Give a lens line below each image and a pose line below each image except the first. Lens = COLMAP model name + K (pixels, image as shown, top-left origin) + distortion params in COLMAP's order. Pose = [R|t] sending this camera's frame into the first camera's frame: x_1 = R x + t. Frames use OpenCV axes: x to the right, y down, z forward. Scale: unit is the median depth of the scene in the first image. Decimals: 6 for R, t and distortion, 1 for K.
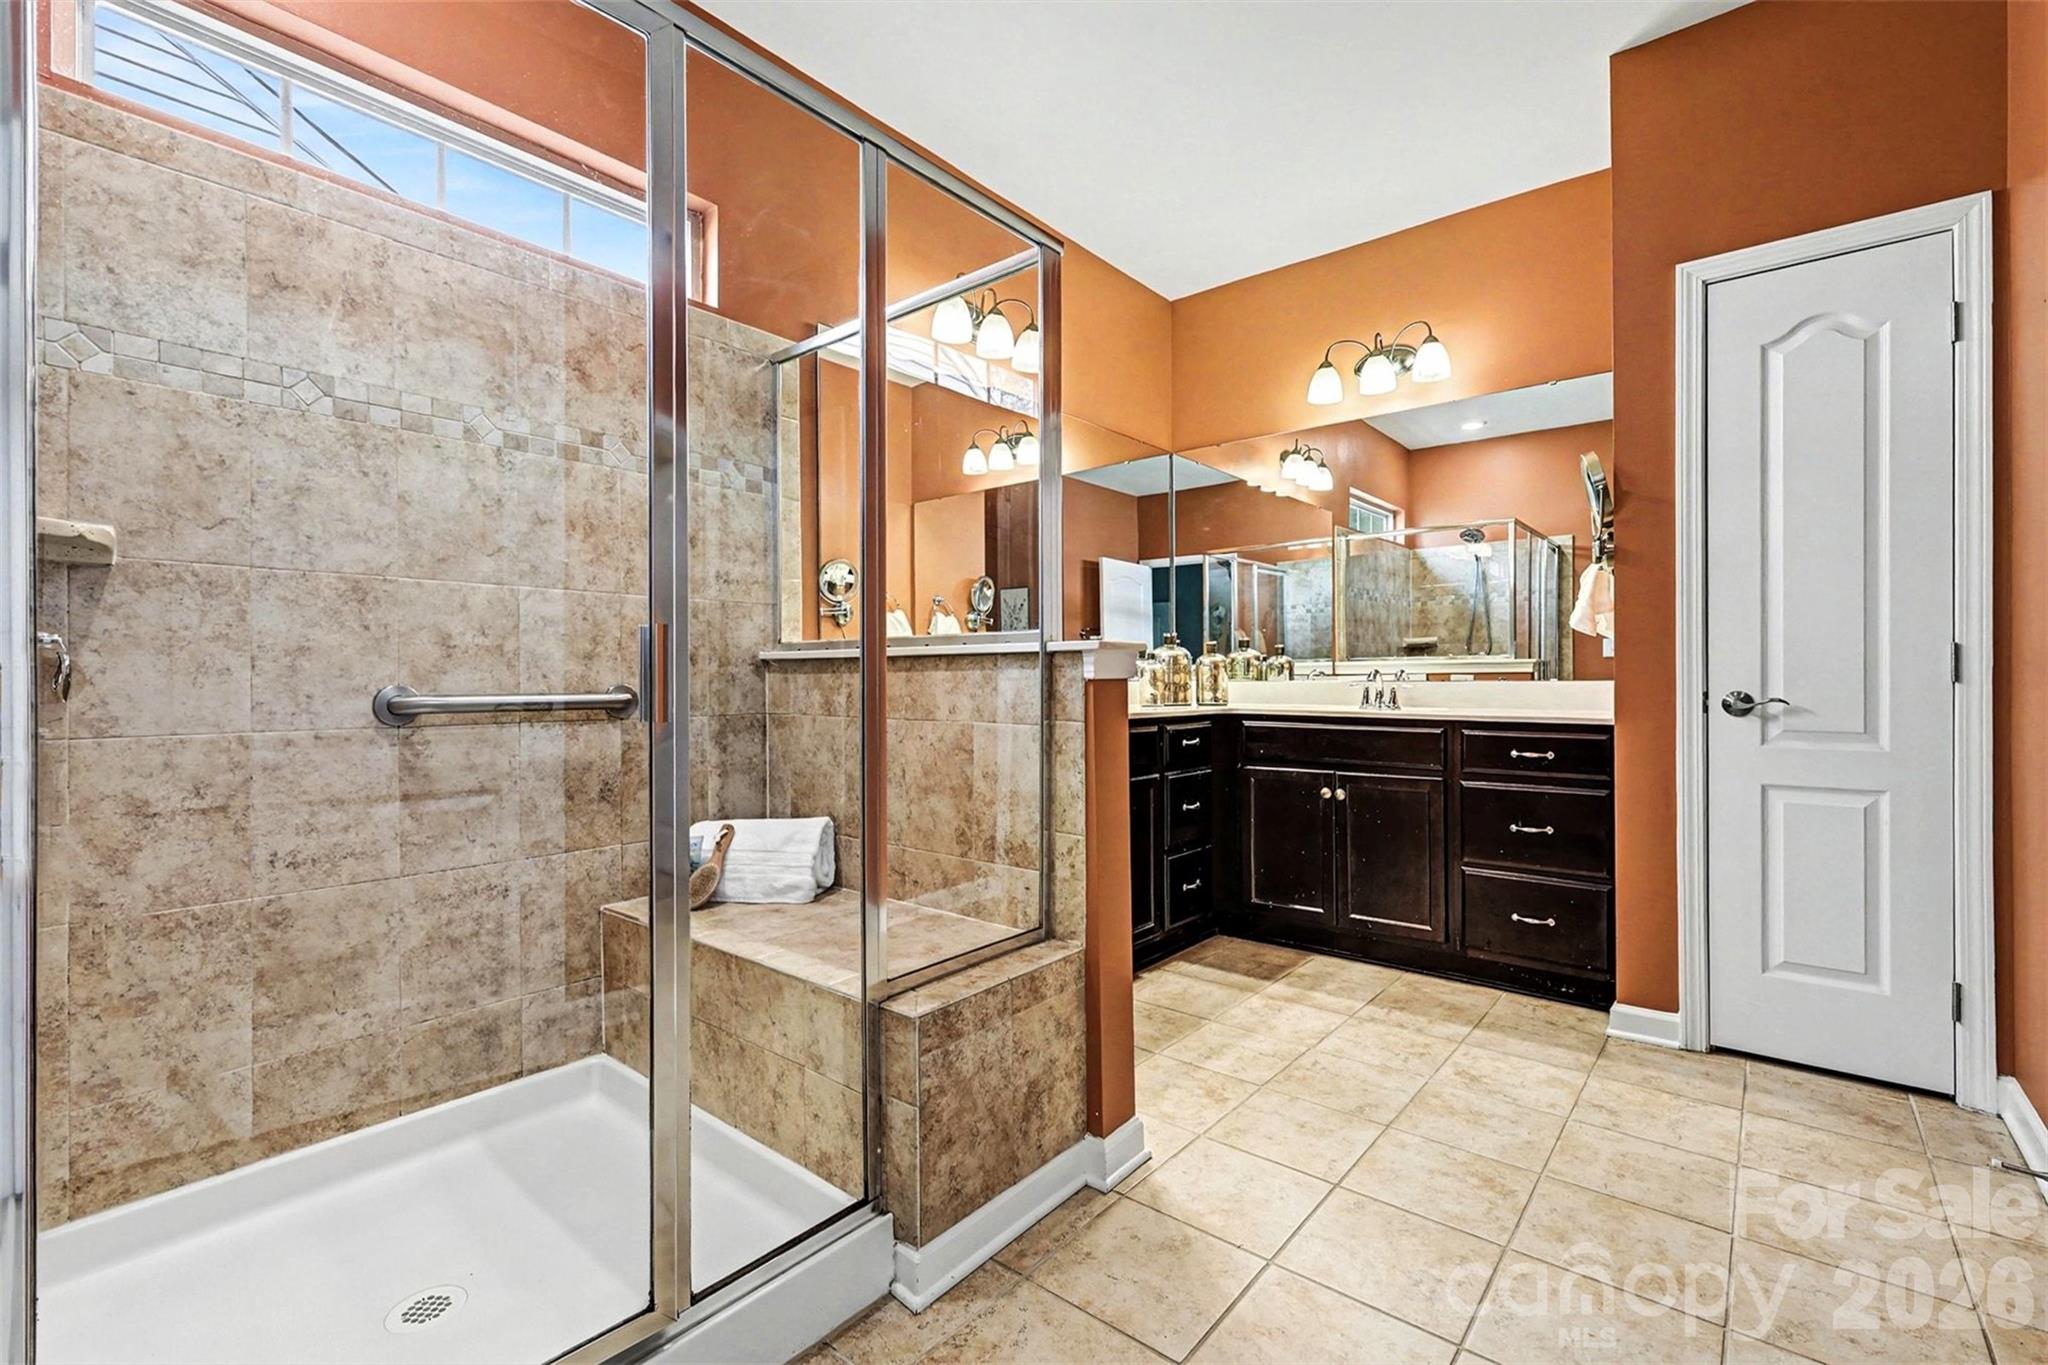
lens RADIAL K [[893.0, 0, 1024.0], [0, 893.0, 683.2], [0, 0, 1]] dist [-0.011619, 0.002530]
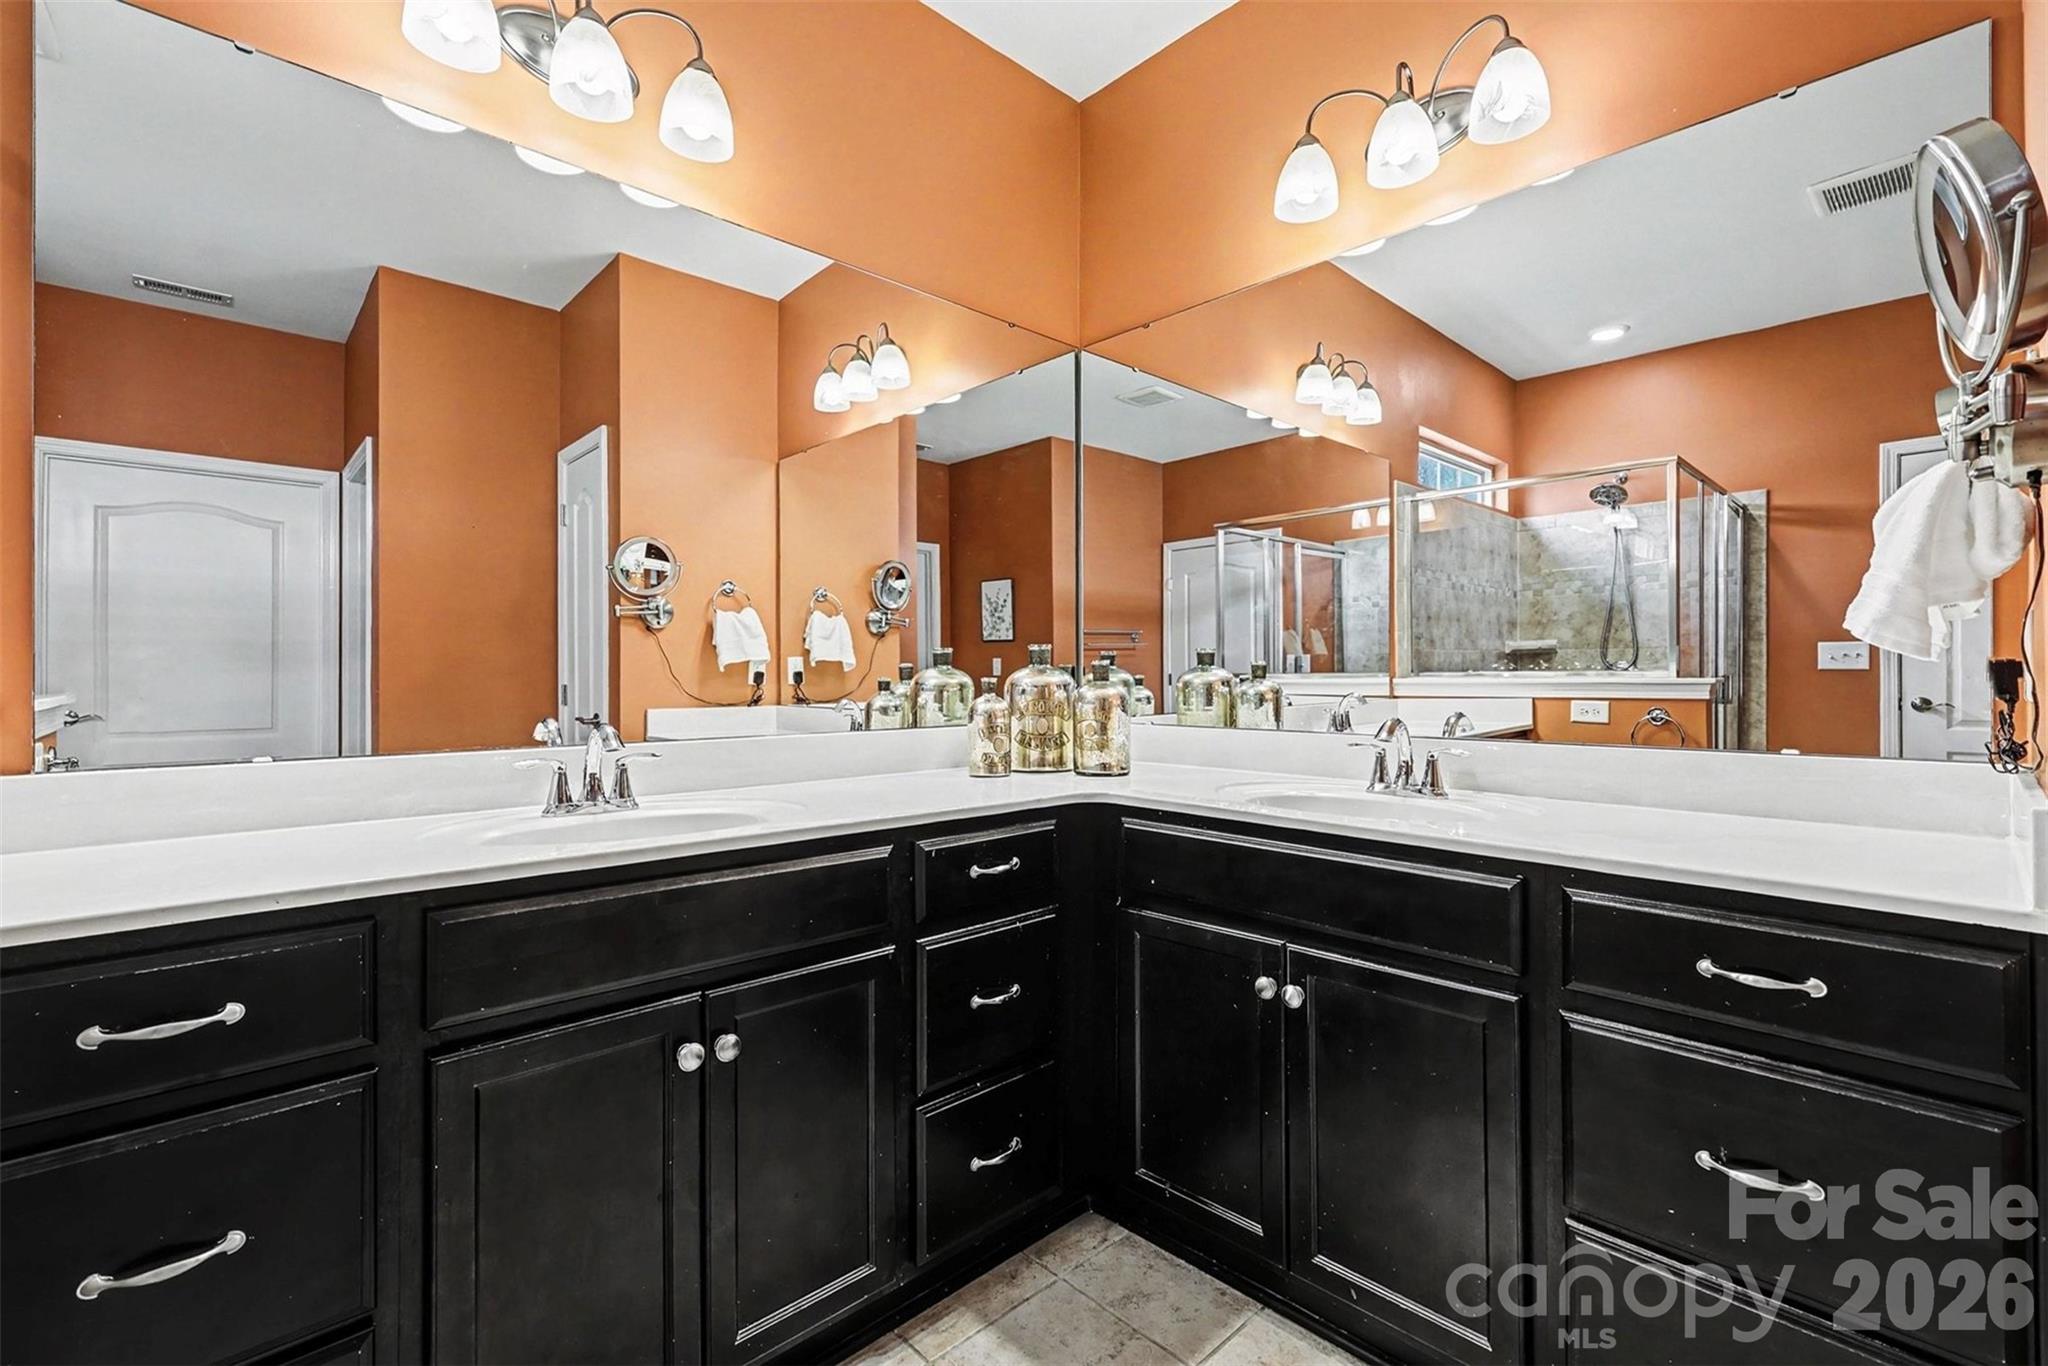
lens RADIAL K [[893.0, 0, 1022.4], [0, 893.0, 677.0], [0, 0, 1]] dist [-0.011619, 0.002530]
pose [[0.992653, 0.001020, -0.120995, 0.162305], [-0.001499, 0.999991, -0.003874, -0.024036], [0.120990, 0.004027, 0.992646, 0.312073]]
